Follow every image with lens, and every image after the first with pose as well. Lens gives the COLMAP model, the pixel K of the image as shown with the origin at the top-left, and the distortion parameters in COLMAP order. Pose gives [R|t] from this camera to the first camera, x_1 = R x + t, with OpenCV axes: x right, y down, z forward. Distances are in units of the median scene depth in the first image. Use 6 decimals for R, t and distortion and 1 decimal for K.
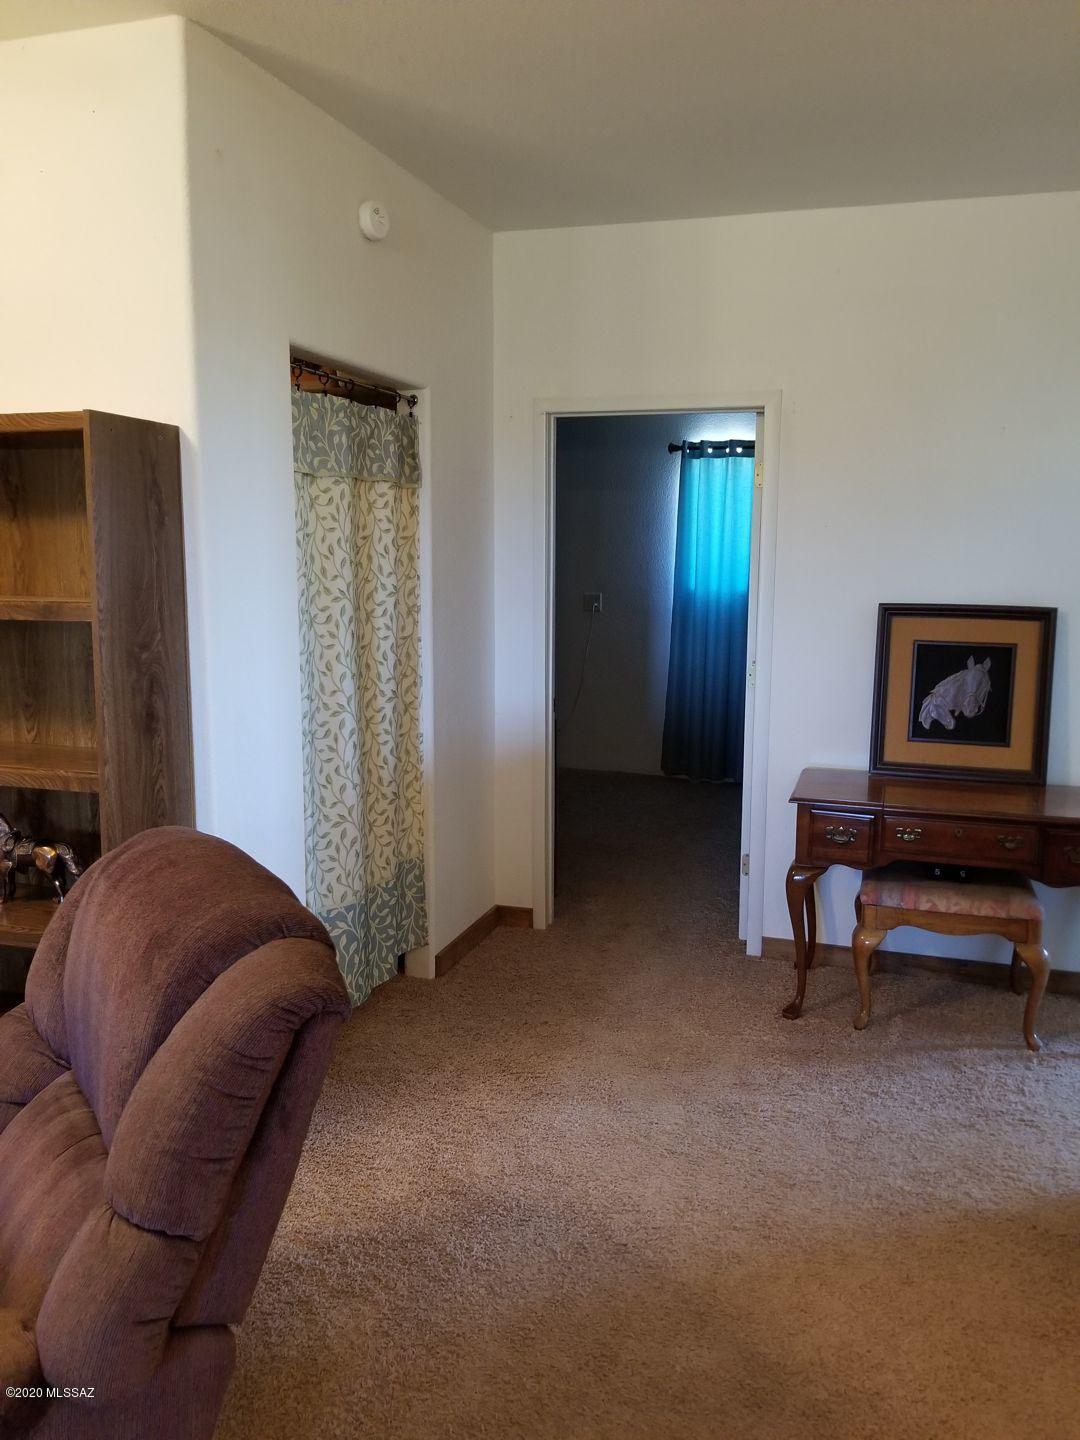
lens RADIAL K [[1137.2, 0, 530.8], [0, 1137.2, 725.5], [0, 0, 1]] dist [0.069321, -0.071398]
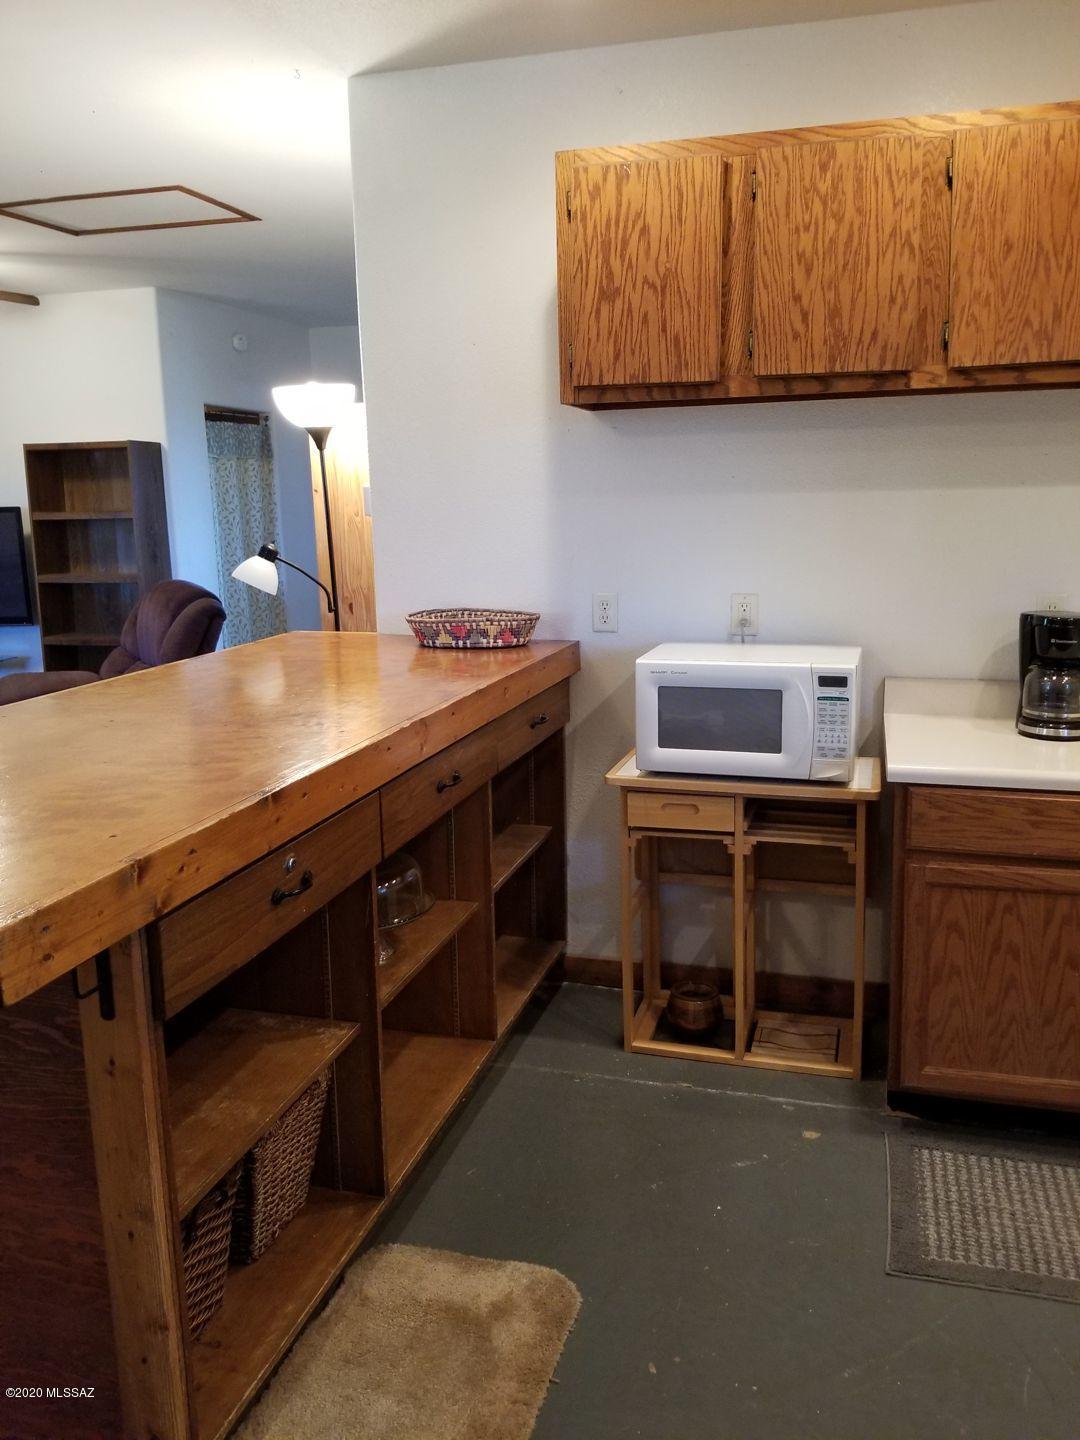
lens RADIAL K [[1137.2, 0, 552.5], [0, 1137.2, 710.5], [0, 0, 1]] dist [0.069321, -0.071398]
pose [[0.997735, -0.034745, 0.057606, 0.317010], [0.032783, 0.998861, 0.034657, 0.220733], [-0.058745, -0.032690, 0.997738, -1.296390]]
